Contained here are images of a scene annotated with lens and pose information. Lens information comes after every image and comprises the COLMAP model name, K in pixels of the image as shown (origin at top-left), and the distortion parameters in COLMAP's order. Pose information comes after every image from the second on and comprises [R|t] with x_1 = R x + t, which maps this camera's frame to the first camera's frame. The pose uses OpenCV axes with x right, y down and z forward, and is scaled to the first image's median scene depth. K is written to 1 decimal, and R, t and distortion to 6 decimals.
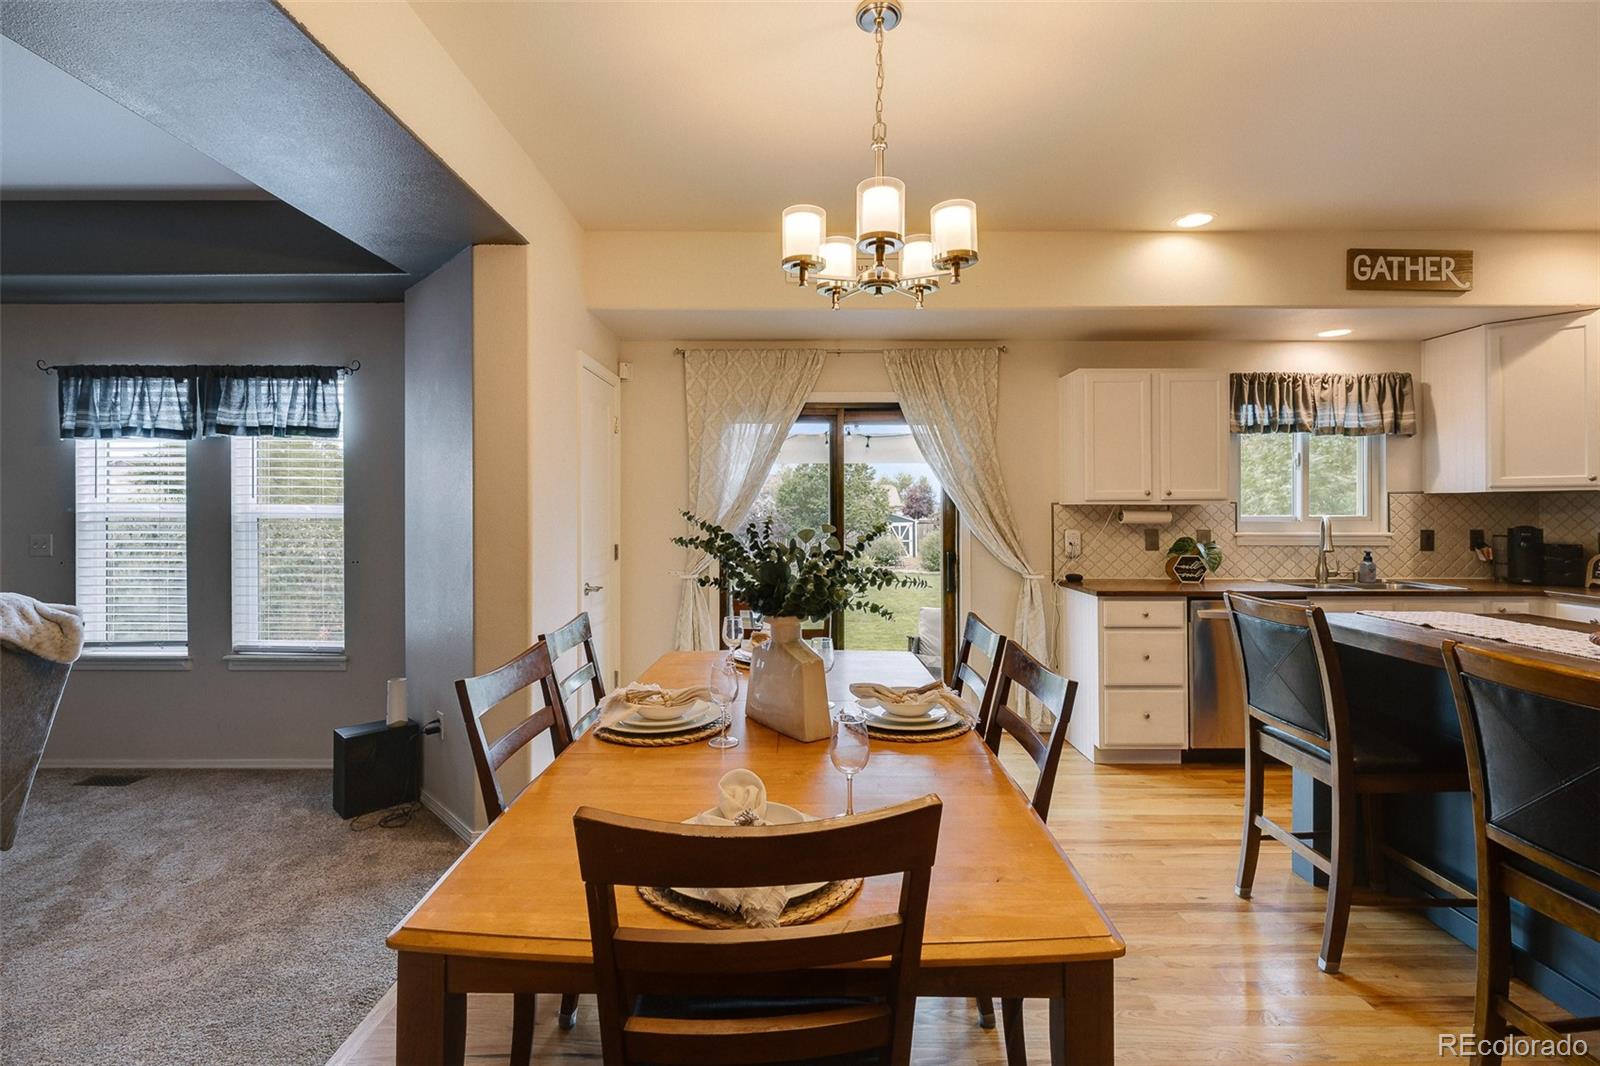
lens RADIAL K [[691.6, 0, 806.7], [0, 691.6, 507.8], [0, 0, 1]] dist [0.006870, -0.004214]
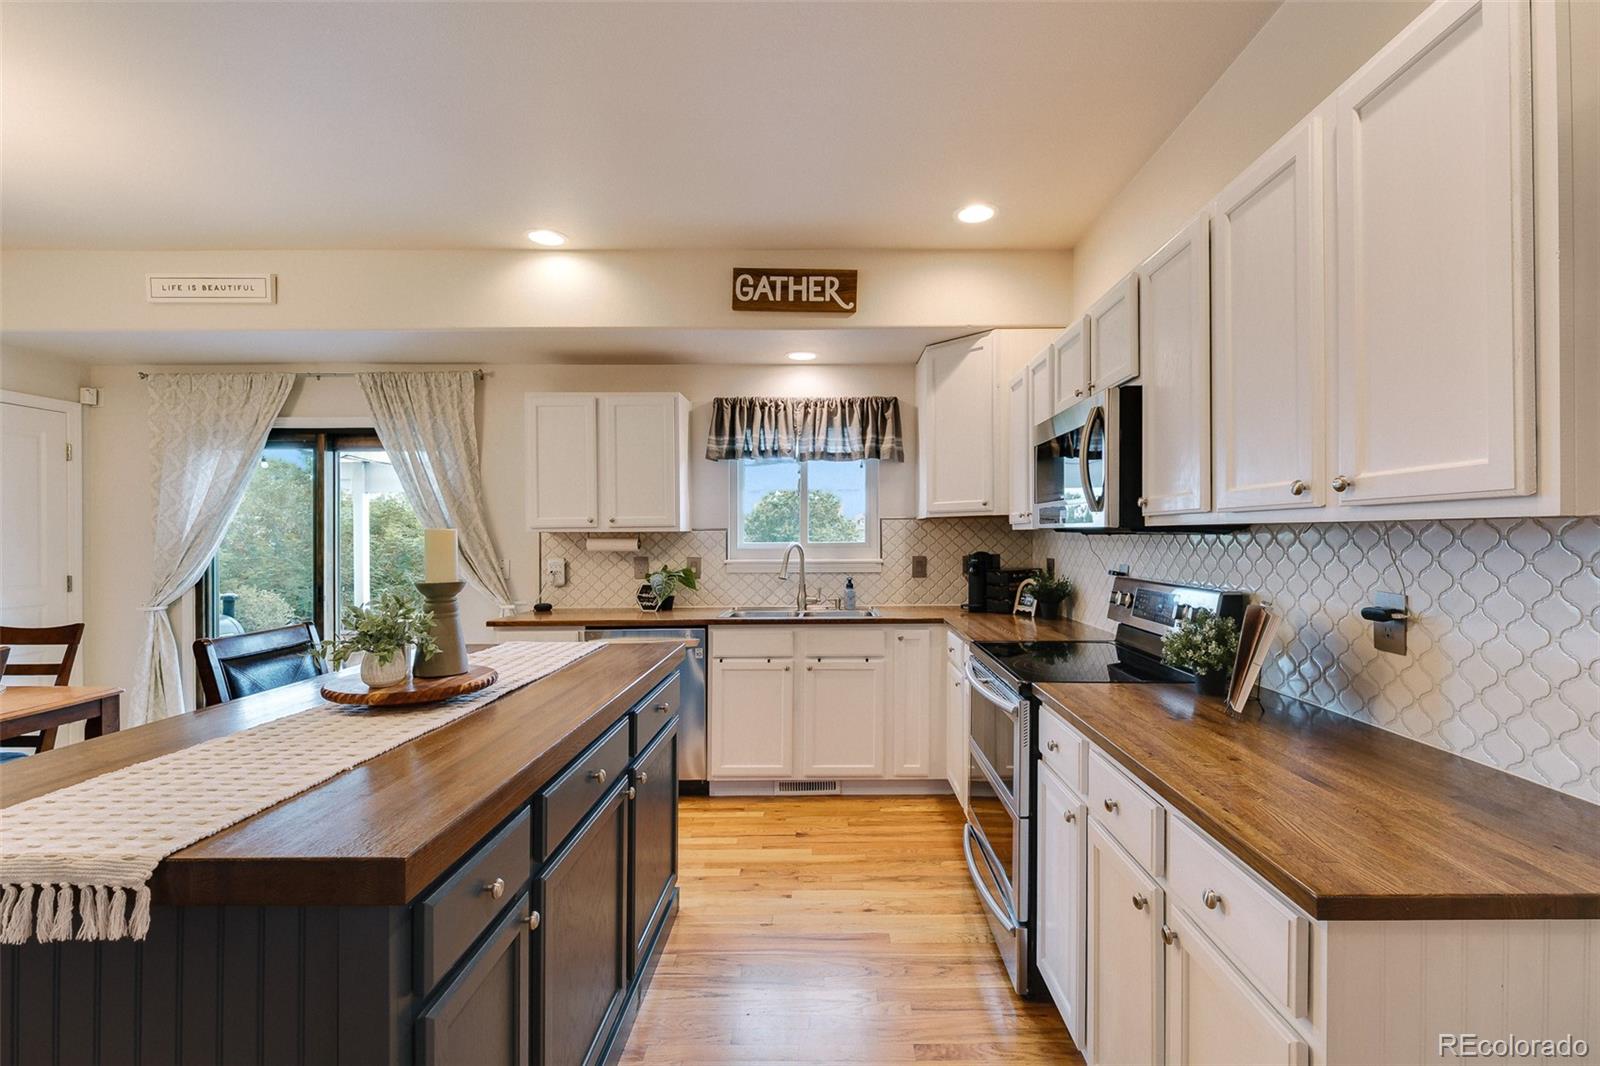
lens RADIAL K [[691.6, 0, 836.2], [0, 691.6, 539.4], [0, 0, 1]] dist [0.006870, -0.004214]
pose [[0.999954, -0.004472, 0.008491, 0.784881], [0.004429, 0.999977, 0.005128, 0.002272], [-0.008514, -0.005090, 0.999951, 0.021641]]
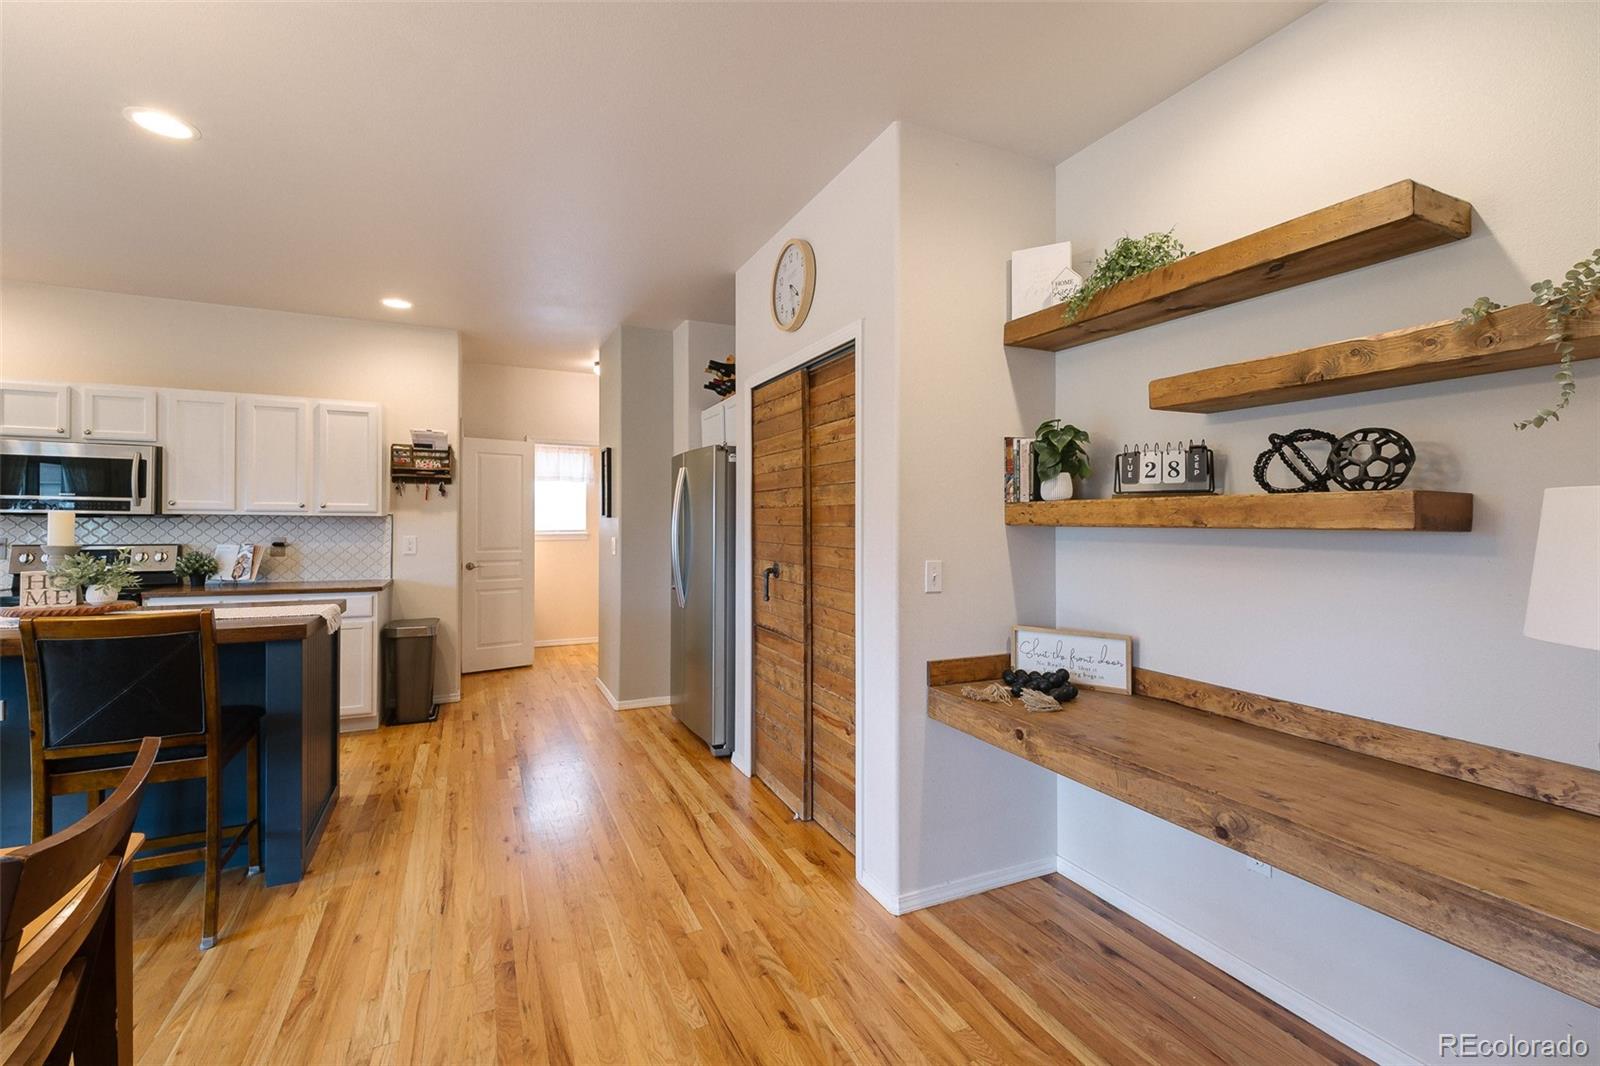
lens RADIAL K [[691.6, 0, 796.8], [0, 691.6, 511.1], [0, 0, 1]] dist [0.006870, -0.004214]
pose [[-0.425073, 0.010220, 0.905101, -0.309305], [-0.007422, 0.999863, -0.014776, 0.000102], [-0.905129, -0.012999, -0.424939, 0.092568]]
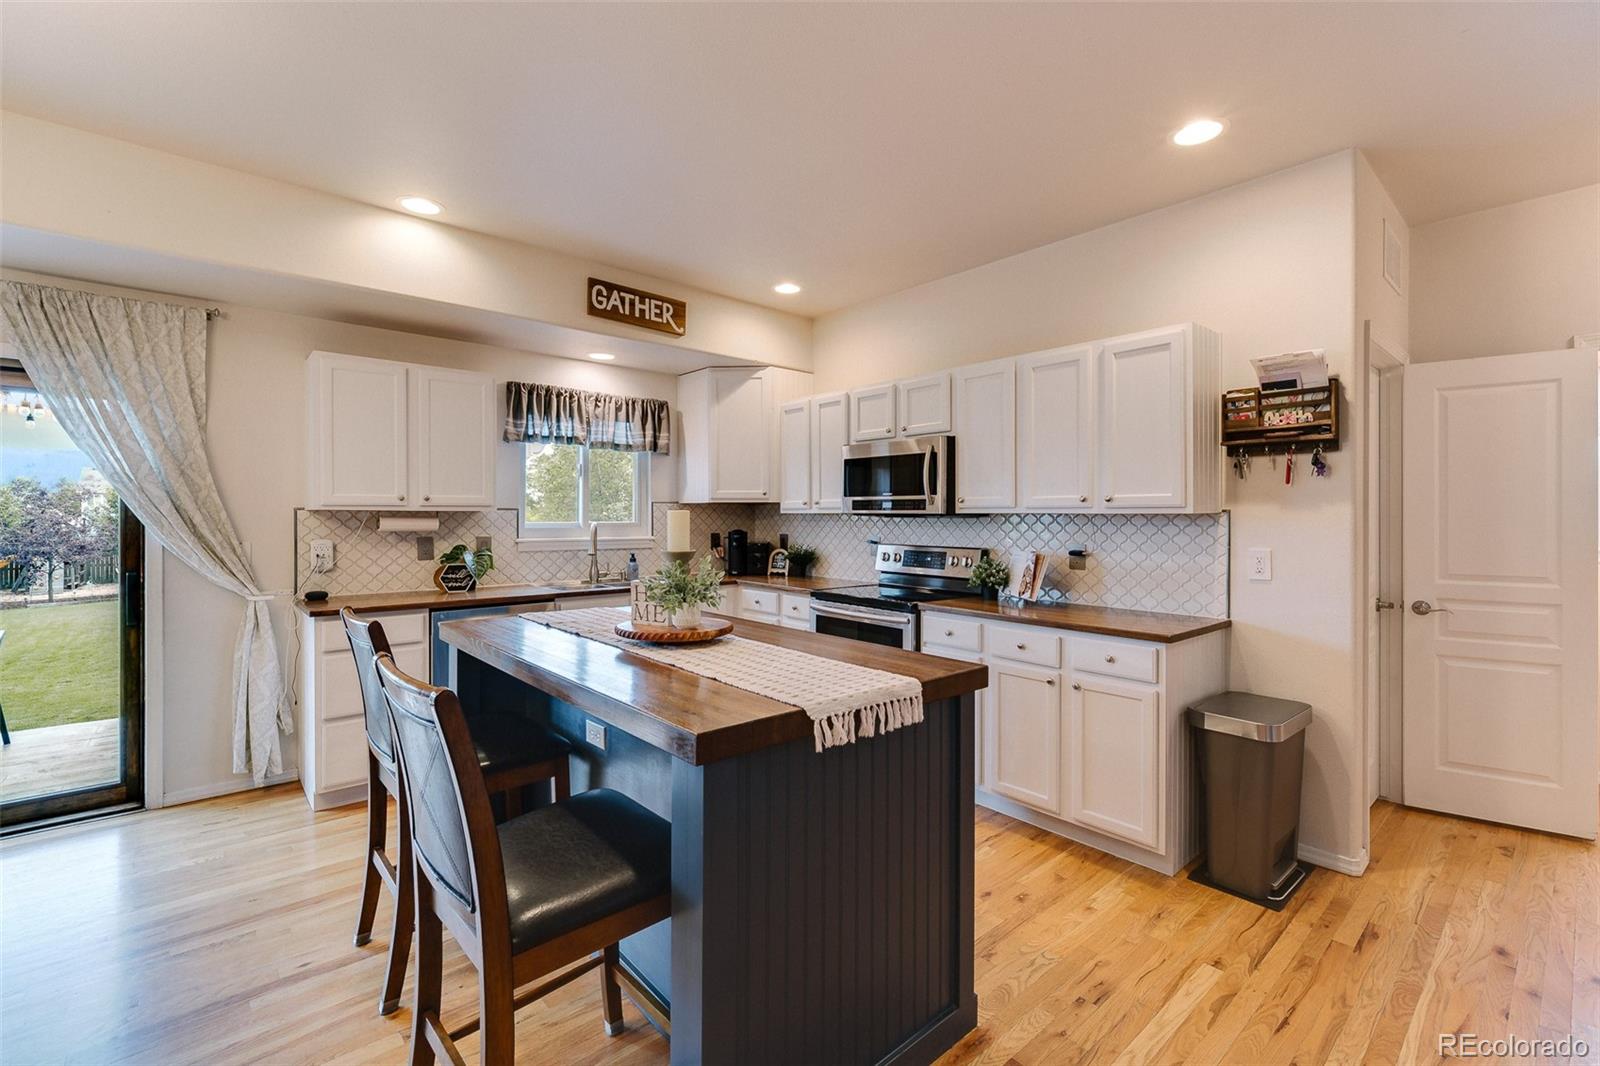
lens RADIAL K [[691.6, 0, 794.2], [0, 691.6, 519.2], [0, 0, 1]] dist [0.006870, -0.004214]
pose [[0.756631, -0.000386, 0.653842, 0.269521], [-0.003462, 0.999983, 0.004597, 0.000460], [-0.653833, -0.005742, 0.756617, -0.030617]]
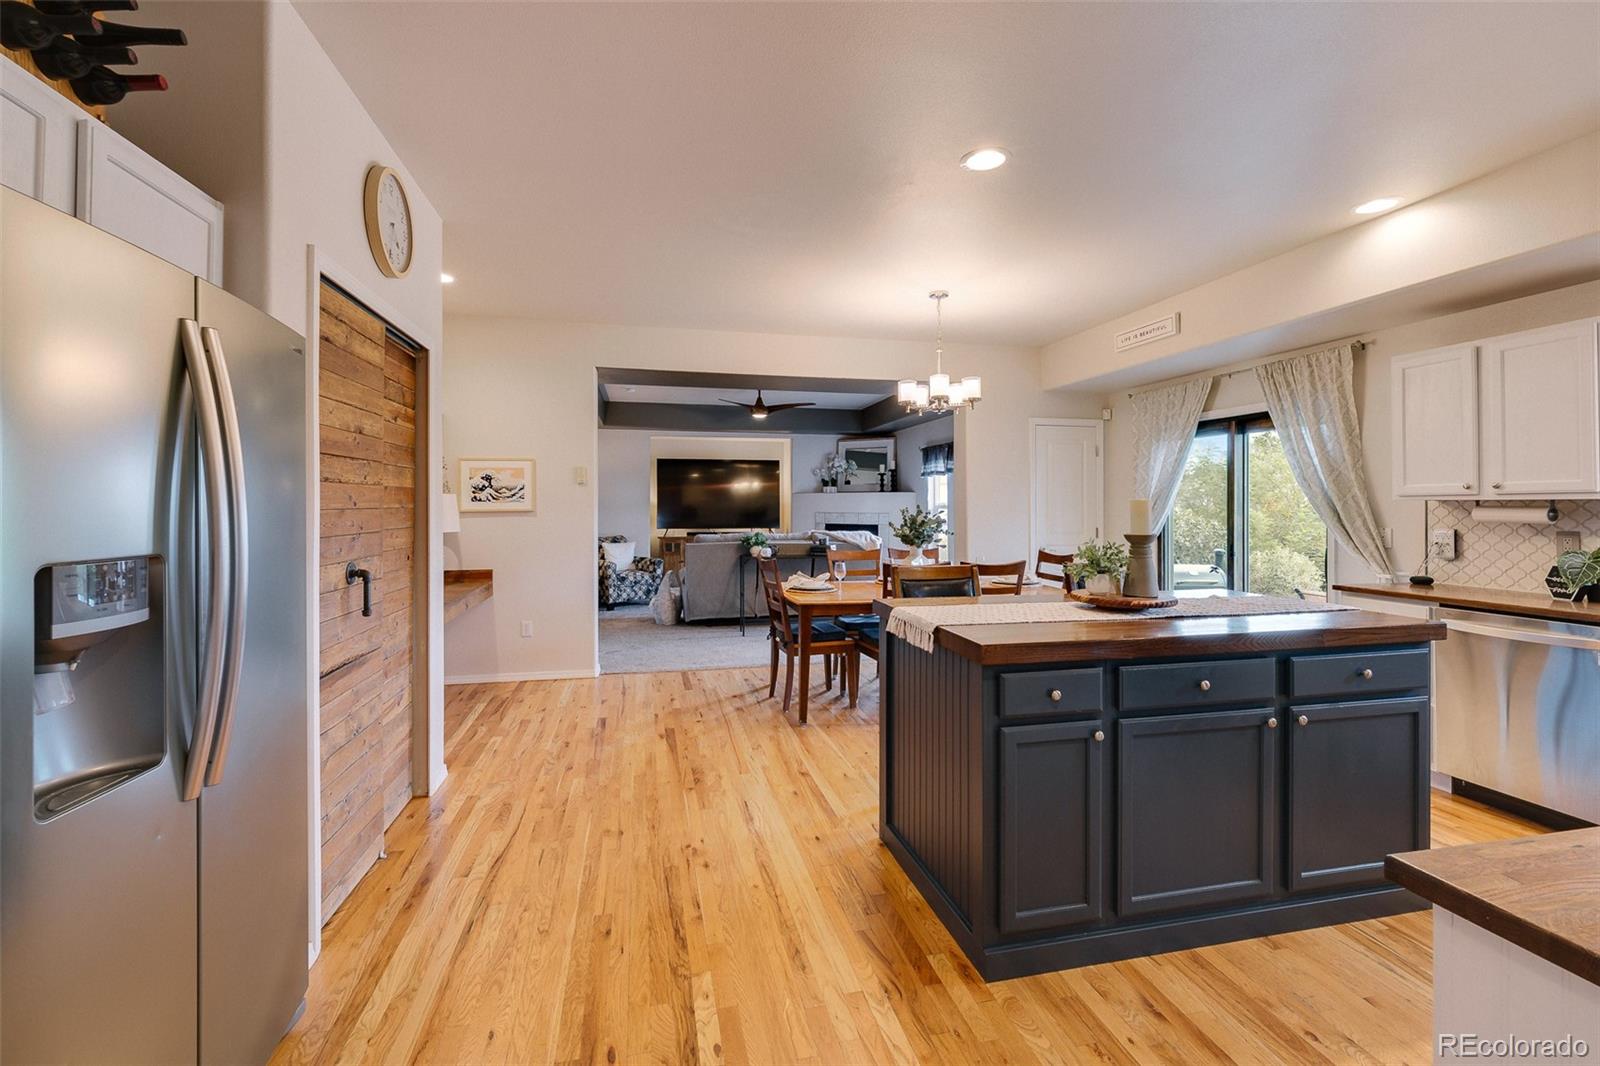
lens RADIAL K [[691.6, 0, 788.1], [0, 691.6, 497.0], [0, 0, 1]] dist [0.006870, -0.004214]
pose [[0.210193, -0.011061, -0.977597, 1.092537], [0.000175, 0.999936, -0.011277, 0.001293], [0.977660, 0.002199, 0.210182, -0.004117]]
